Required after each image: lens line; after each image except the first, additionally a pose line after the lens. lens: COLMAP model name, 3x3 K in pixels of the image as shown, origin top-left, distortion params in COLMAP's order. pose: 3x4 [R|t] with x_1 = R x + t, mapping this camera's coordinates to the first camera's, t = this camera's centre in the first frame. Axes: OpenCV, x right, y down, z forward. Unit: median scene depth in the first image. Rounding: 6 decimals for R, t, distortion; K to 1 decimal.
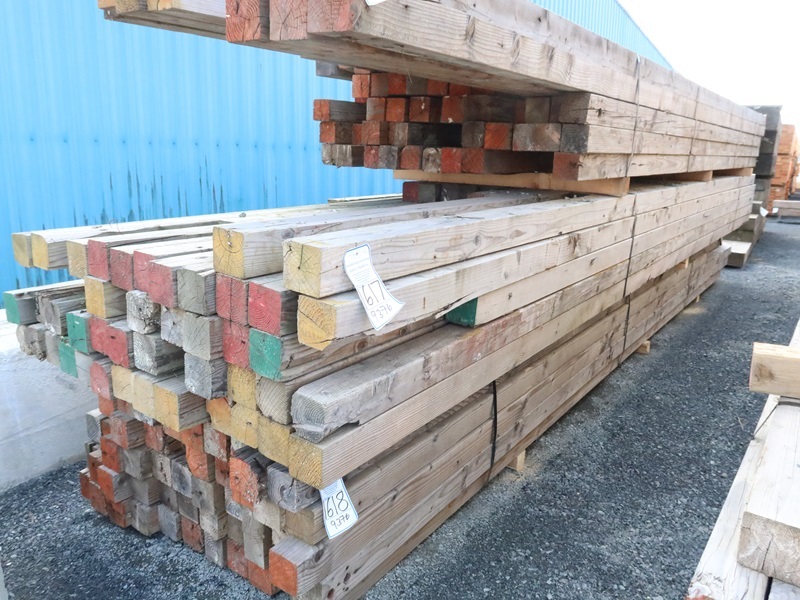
lens RADIAL K [[624.2, 0, 398.2], [0, 624.2, 298.8], [0, 0, 1]] dist [-0.028227, 0.011793]
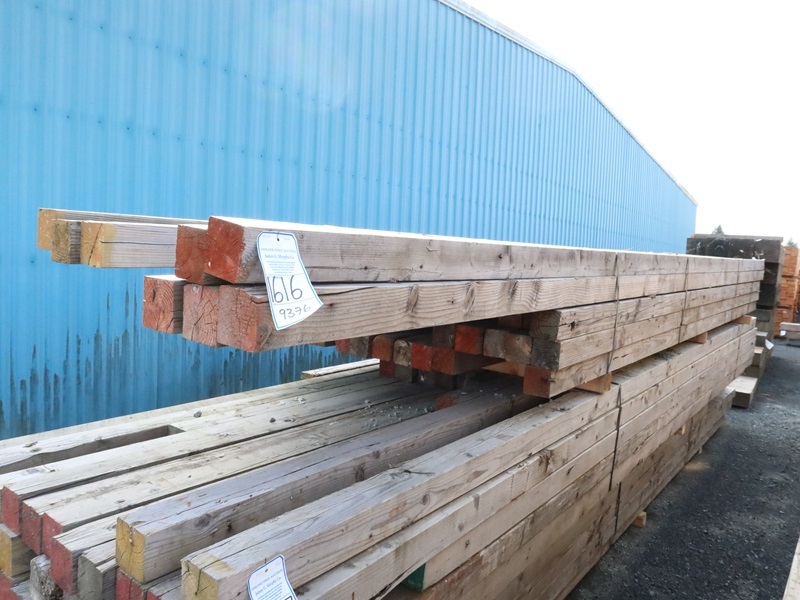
lens RADIAL K [[624.2, 0, 397.1], [0, 624.2, 298.0], [0, 0, 1]] dist [-0.028227, 0.011793]
pose [[0.999294, 0.032422, -0.018987, 0.075754], [-0.034925, 0.987885, -0.151209, -0.200582], [0.013855, 0.151766, 0.988319, 0.043570]]
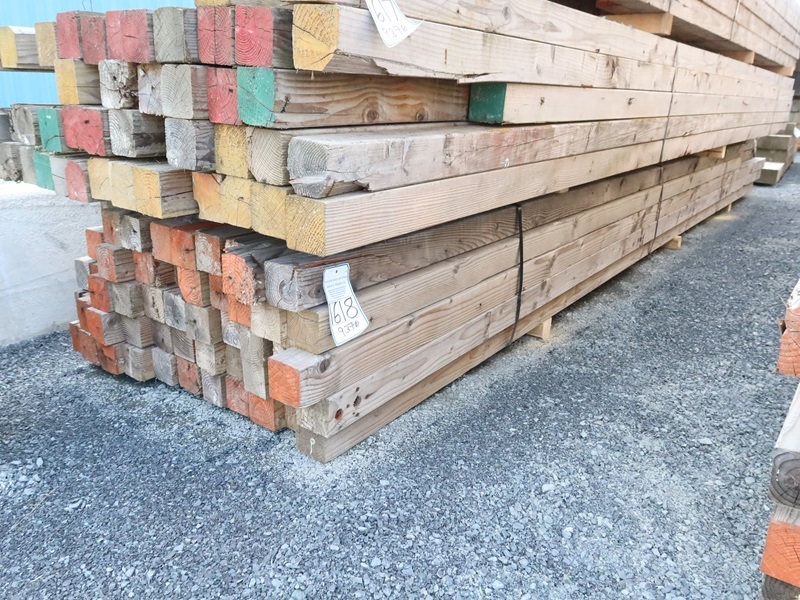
lens RADIAL K [[624.2, 0, 397.4], [0, 624.2, 299.1], [0, 0, 1]] dist [-0.028227, 0.011793]
pose [[0.999697, -0.001557, -0.024546, -0.002405], [0.003368, 0.997260, 0.073904, 0.190377], [0.024364, -0.073965, 0.996963, 0.097473]]
